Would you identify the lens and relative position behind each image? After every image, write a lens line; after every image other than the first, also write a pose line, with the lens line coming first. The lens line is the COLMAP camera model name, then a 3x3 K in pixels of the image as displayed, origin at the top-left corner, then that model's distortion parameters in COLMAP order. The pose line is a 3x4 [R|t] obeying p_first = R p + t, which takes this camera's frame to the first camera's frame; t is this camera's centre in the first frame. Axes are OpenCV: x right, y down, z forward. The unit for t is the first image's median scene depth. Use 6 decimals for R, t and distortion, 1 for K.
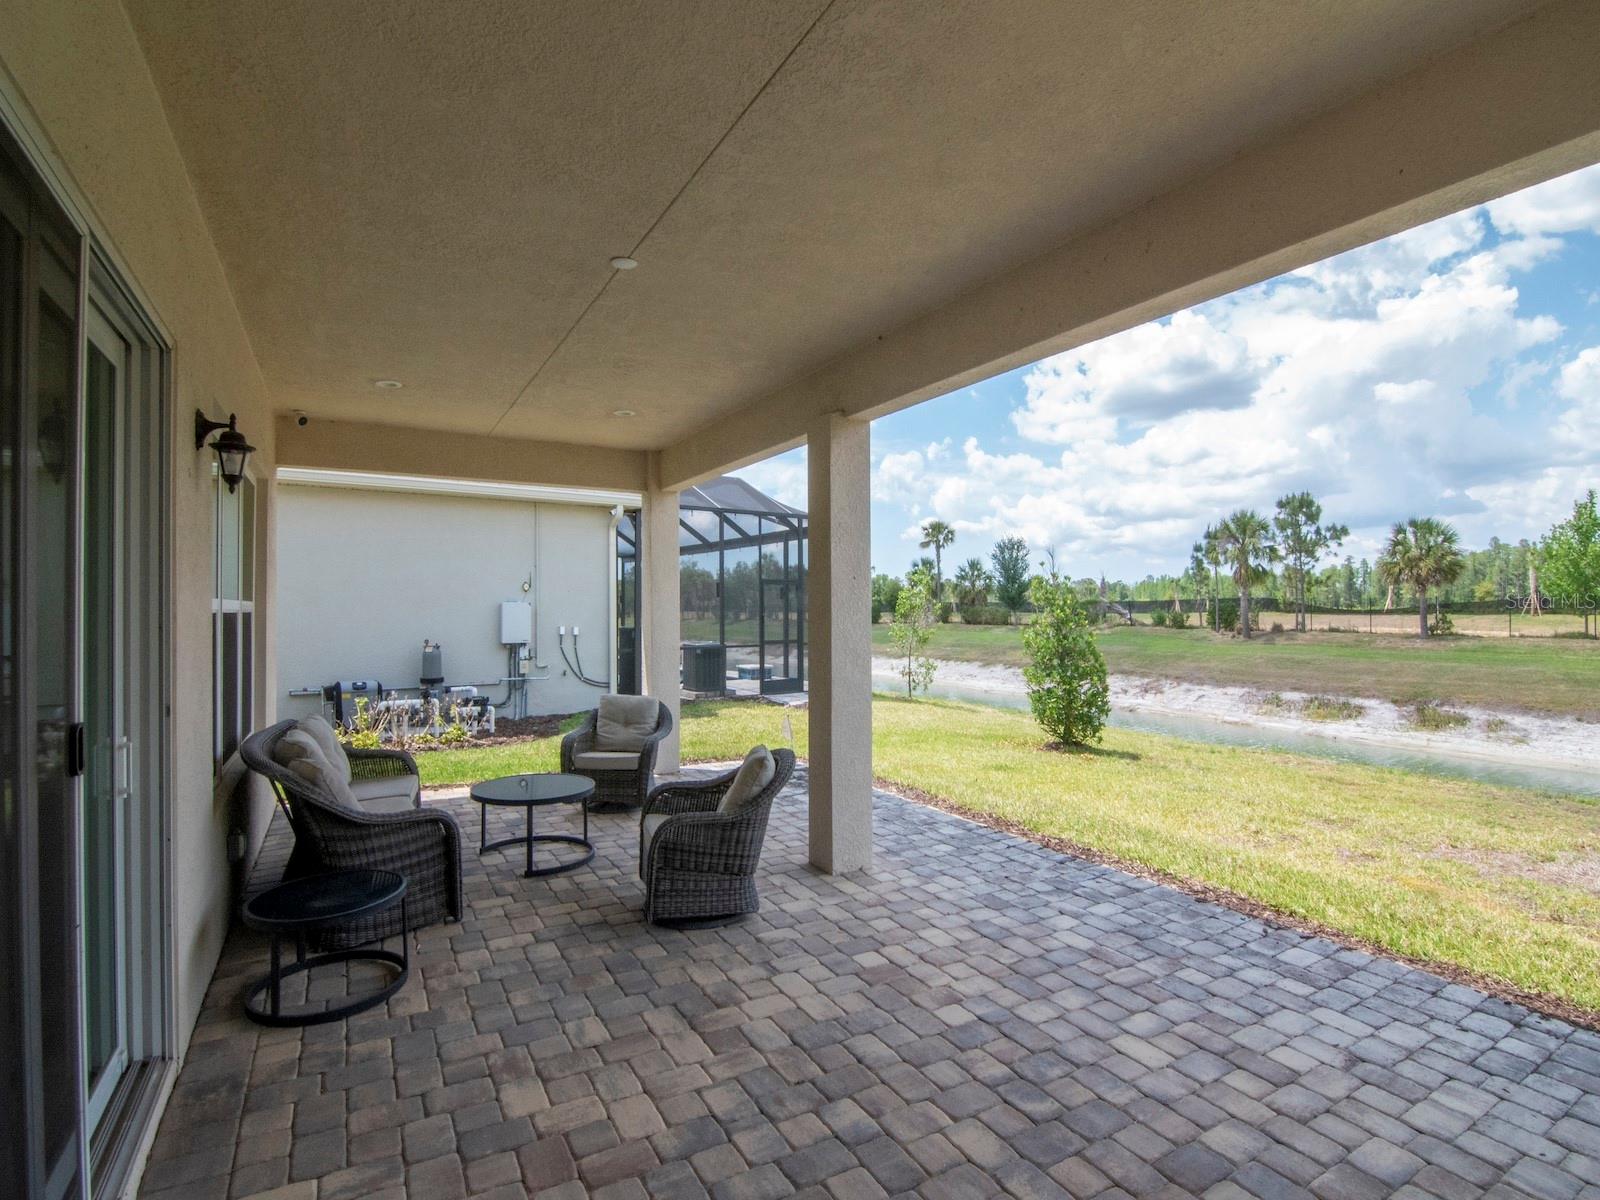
lens RADIAL K [[779.4, 0, 789.1], [0, 779.4, 598.3], [0, 0, 1]] dist [-0.017101, -0.004988]
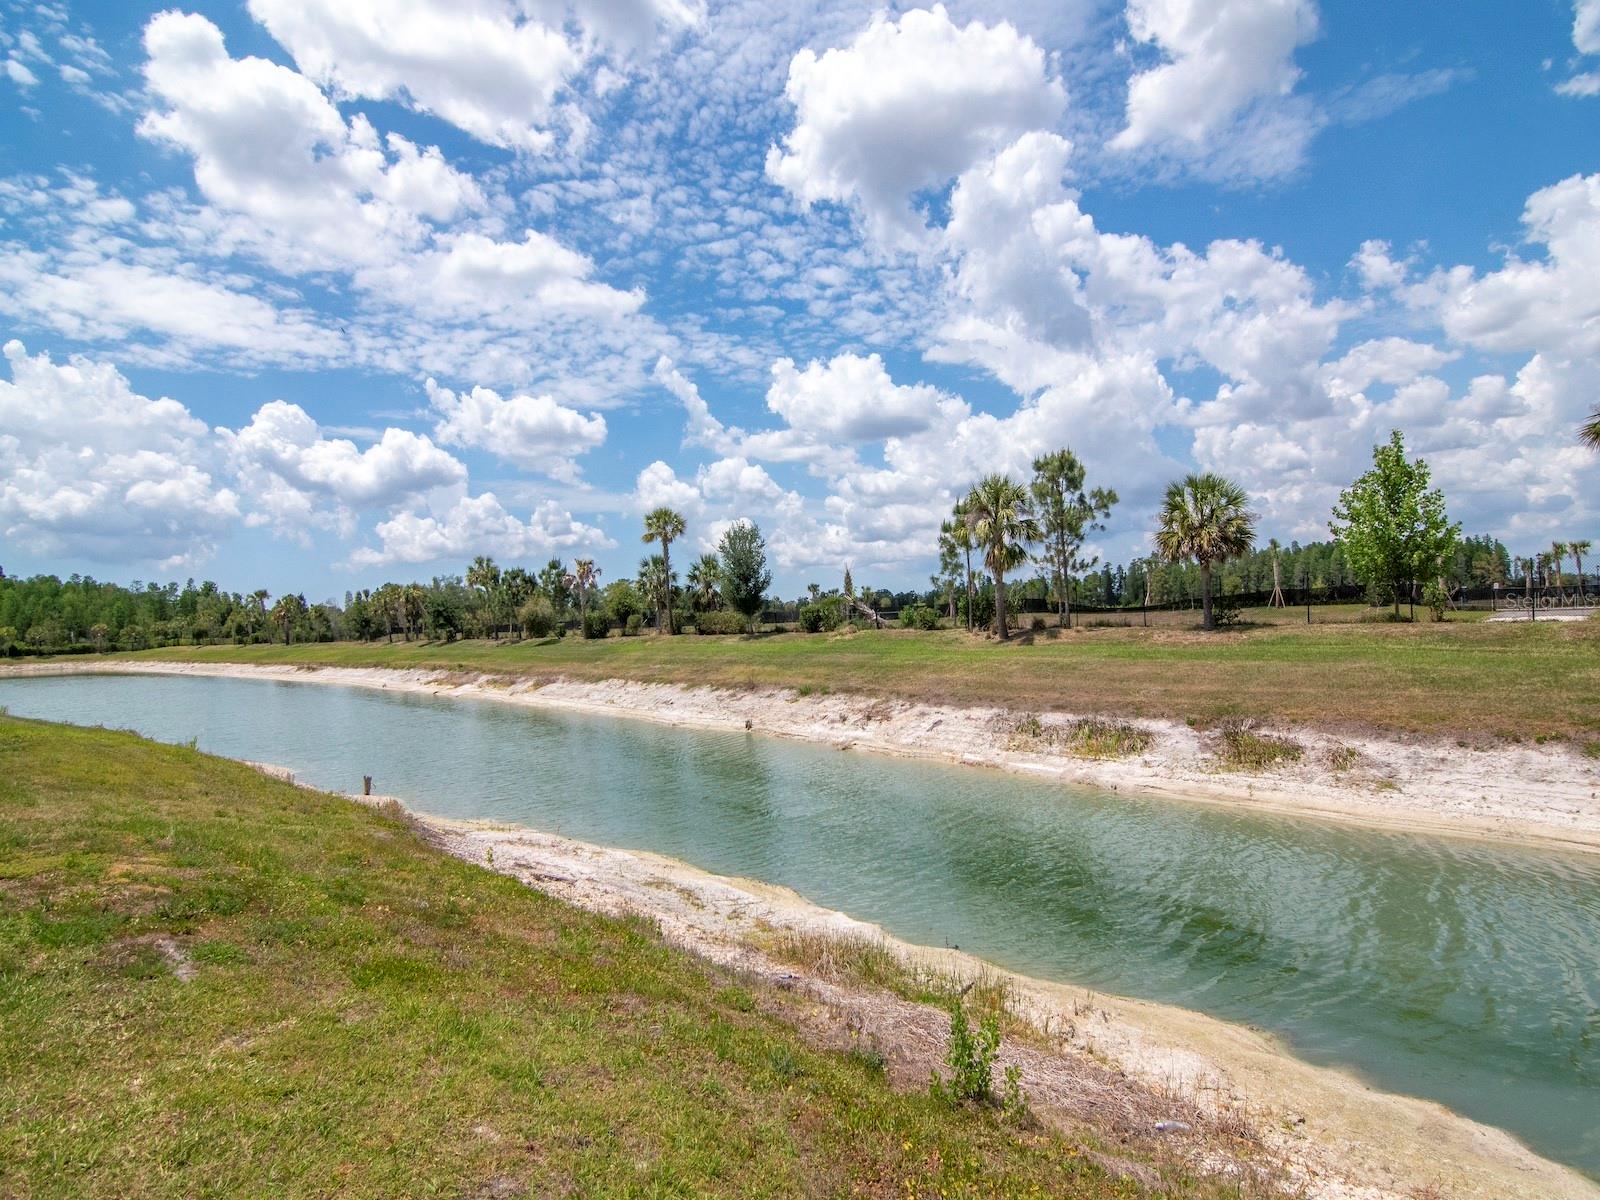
lens RADIAL K [[779.4, 0, 791.2], [0, 779.4, 619.0], [0, 0, 1]] dist [-0.017101, -0.004988]
pose [[0.970396, -0.027590, 0.239939, 0.223607], [0.026550, 0.999619, 0.007569, 0.023095], [-0.240056, -0.000974, 0.970759, 0.330707]]
